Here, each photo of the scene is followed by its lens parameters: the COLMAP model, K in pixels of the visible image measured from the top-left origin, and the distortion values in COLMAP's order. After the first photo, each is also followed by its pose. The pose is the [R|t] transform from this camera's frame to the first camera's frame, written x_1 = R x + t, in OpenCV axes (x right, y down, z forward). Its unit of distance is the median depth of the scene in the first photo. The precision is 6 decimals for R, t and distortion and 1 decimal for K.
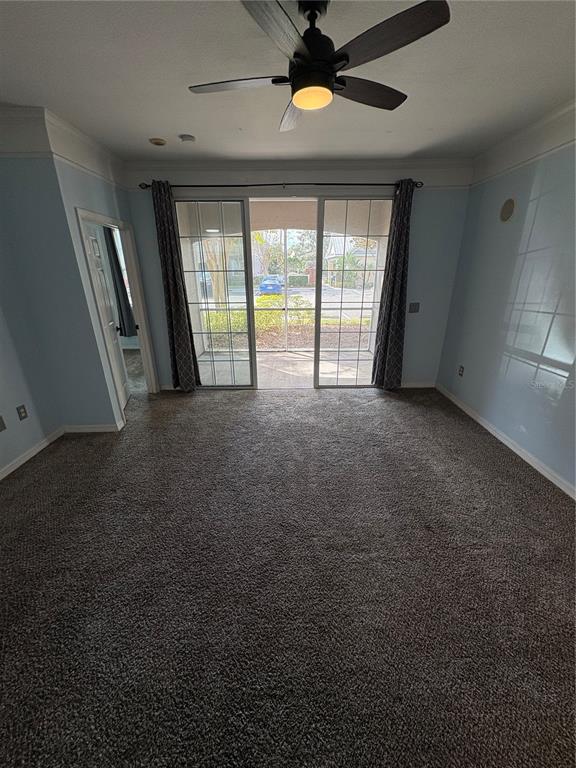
lens RADIAL K [[307.8, 0, 284.6], [0, 307.8, 386.7], [0, 0, 1]] dist [-0.001944, 0.000103]
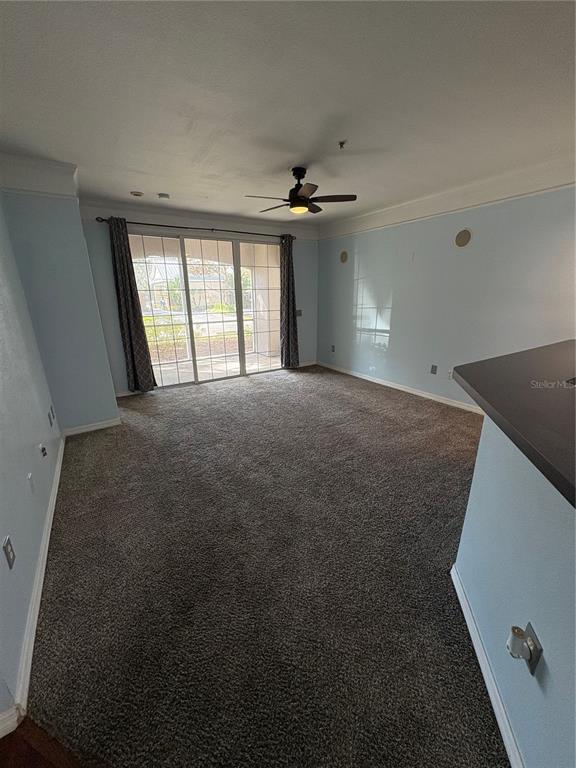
lens RADIAL K [[307.8, 0, 286.0], [0, 307.8, 386.0], [0, 0, 1]] dist [-0.001944, 0.000103]
pose [[0.851285, -0.157694, 0.500447, -0.540691], [0.193689, 0.980851, -0.020403, 0.141402], [-0.487646, 0.114300, 0.865527, -0.306607]]
